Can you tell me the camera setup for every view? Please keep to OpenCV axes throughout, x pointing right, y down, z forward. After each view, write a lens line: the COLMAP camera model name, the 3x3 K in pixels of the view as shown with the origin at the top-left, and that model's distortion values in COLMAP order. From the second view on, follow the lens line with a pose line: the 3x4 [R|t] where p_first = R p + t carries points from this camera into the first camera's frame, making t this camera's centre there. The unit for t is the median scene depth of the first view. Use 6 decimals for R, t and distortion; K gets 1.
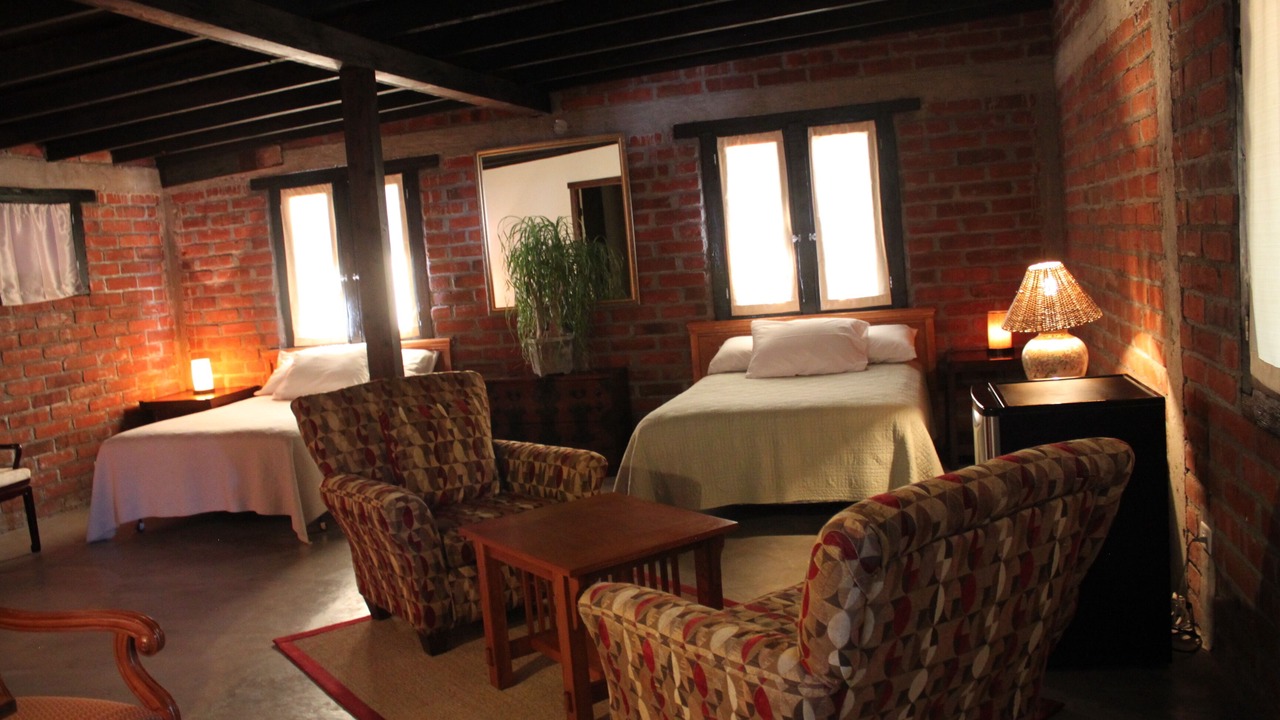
lens RADIAL K [[1070.4, 0, 626.0], [0, 1070.4, 359.2], [0, 0, 1]] dist [-0.158960, 0.144877]
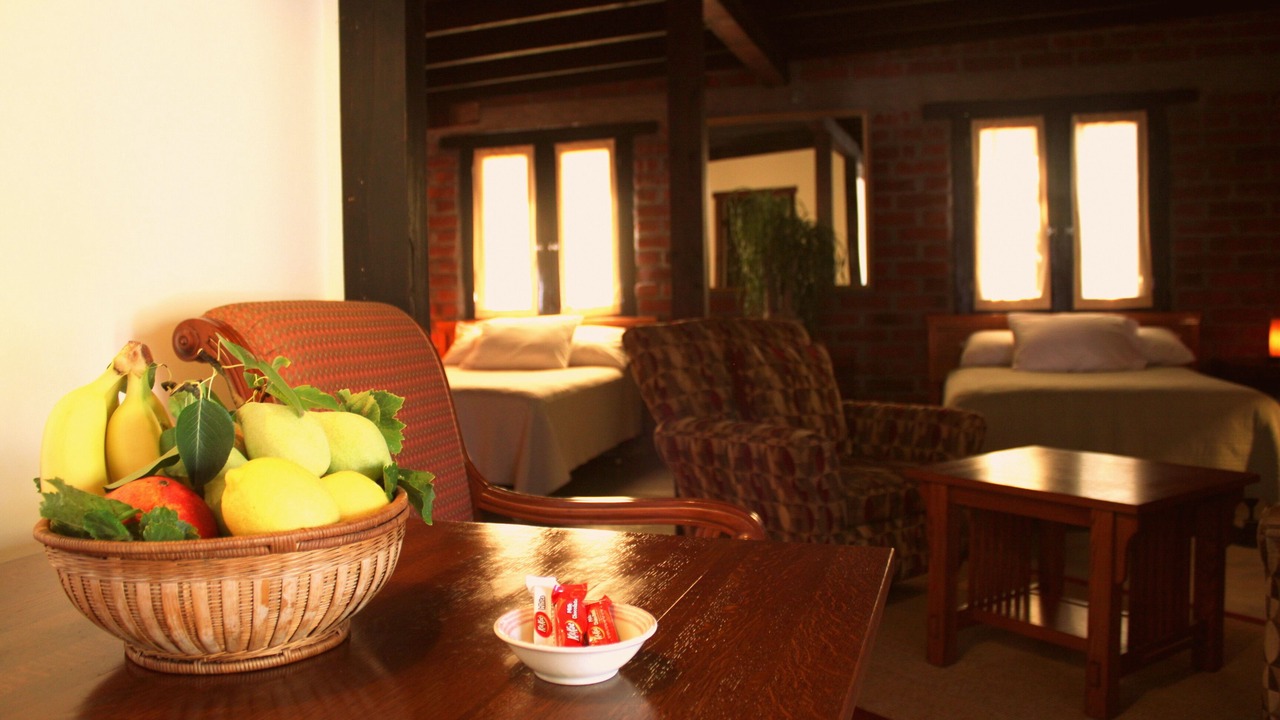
lens RADIAL K [[1065.5, 0, 640.0], [0, 1065.5, 360.0], [0, 0, 1]] dist [-0.162344, 0.146962]
pose [[0.997716, 0.067162, -0.007179, -0.183123], [-0.067406, 0.996834, -0.042165, 0.061171], [0.004325, 0.042552, 0.999085, 0.083241]]
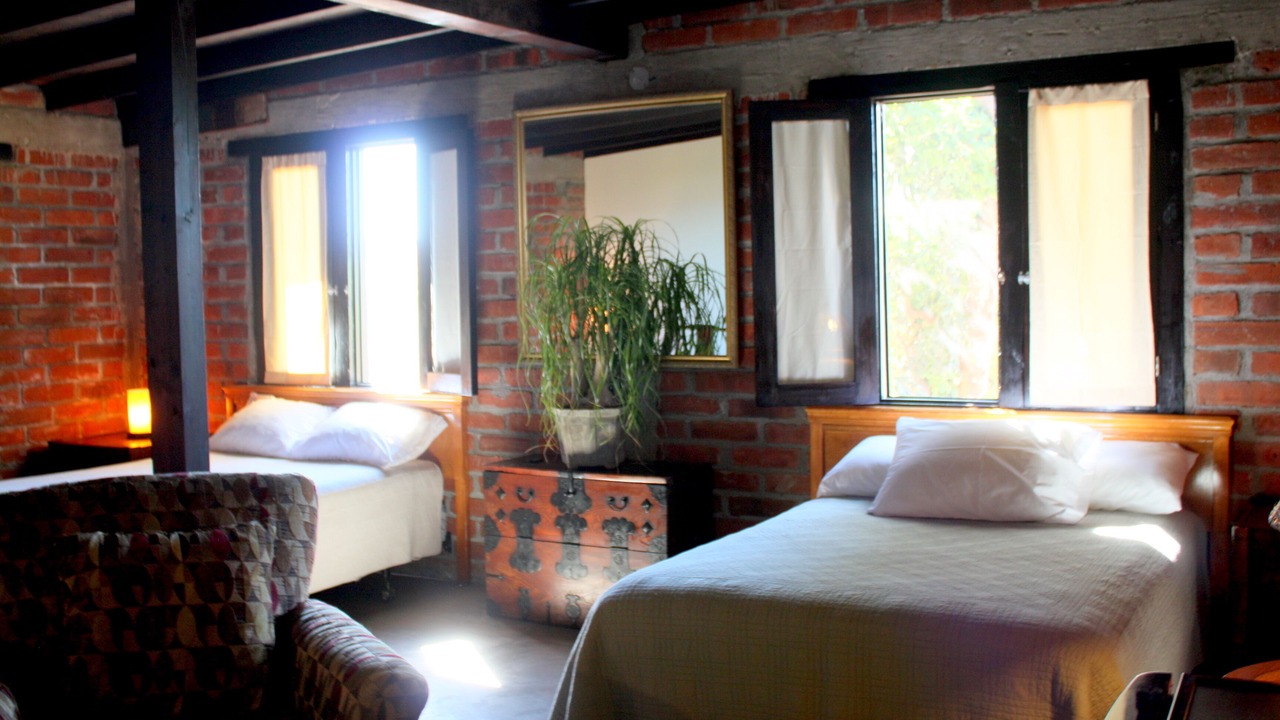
lens RADIAL K [[1323.6, 0, 606.4], [0, 1323.6, 358.5], [0, 0, 1]] dist [-0.156656, 0.220705]
pose [[0.967159, 0.080274, -0.241162, 0.125659], [-0.087522, 0.995972, -0.019475, -0.035498], [0.238627, 0.039942, 0.970289, 0.244501]]
